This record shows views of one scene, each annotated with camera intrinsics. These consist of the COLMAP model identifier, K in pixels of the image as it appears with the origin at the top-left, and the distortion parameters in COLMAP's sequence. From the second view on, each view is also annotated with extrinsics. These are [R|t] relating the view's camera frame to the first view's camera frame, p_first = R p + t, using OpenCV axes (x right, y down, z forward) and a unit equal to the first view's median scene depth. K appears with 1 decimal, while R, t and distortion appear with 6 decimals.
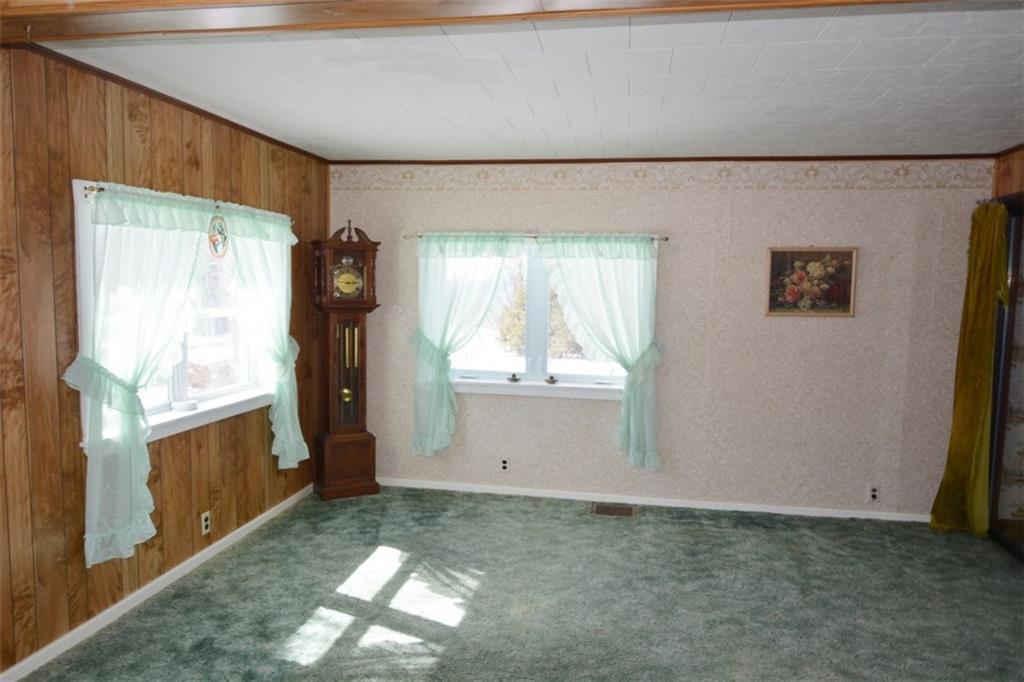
lens RADIAL K [[696.9, 0, 511.1], [0, 696.9, 342.0], [0, 0, 1]] dist [0.006001, -0.020251]
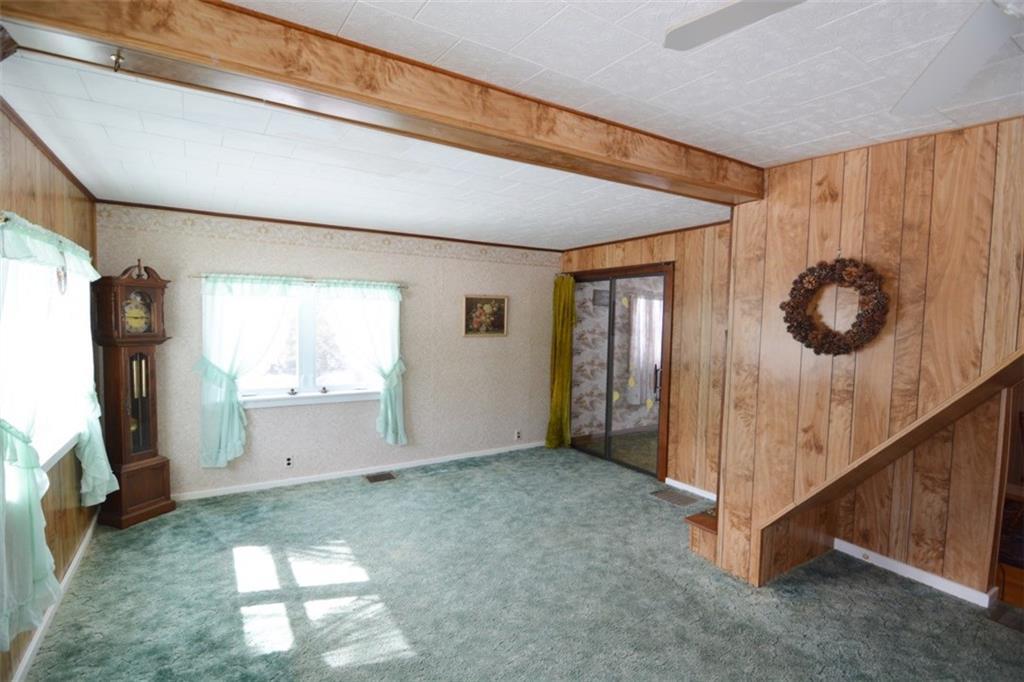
lens RADIAL K [[490.4, 0, 510.7], [0, 490.4, 345.5], [0, 0, 1]] dist [-0.019778, -0.003458]
pose [[0.741665, -0.041990, 0.669455, -0.345303], [0.053452, 0.998565, 0.003415, -0.017148], [-0.668637, 0.033251, 0.742845, 0.086195]]
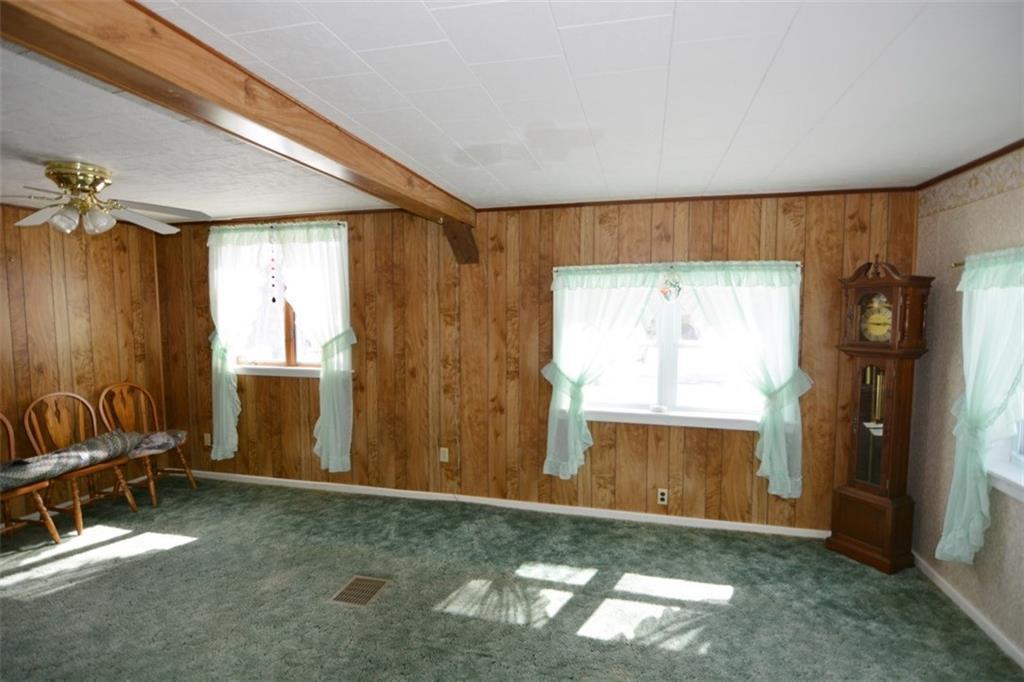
lens RADIAL K [[524.5, 0, 515.4], [0, 524.5, 346.0], [0, 0, 1]] dist [-0.013490, -0.001415]
pose [[-0.073776, 0.048214, -0.996109, 0.526687], [-0.090211, 0.994413, 0.054813, -0.058922], [0.993186, 0.093904, -0.069014, 0.662200]]
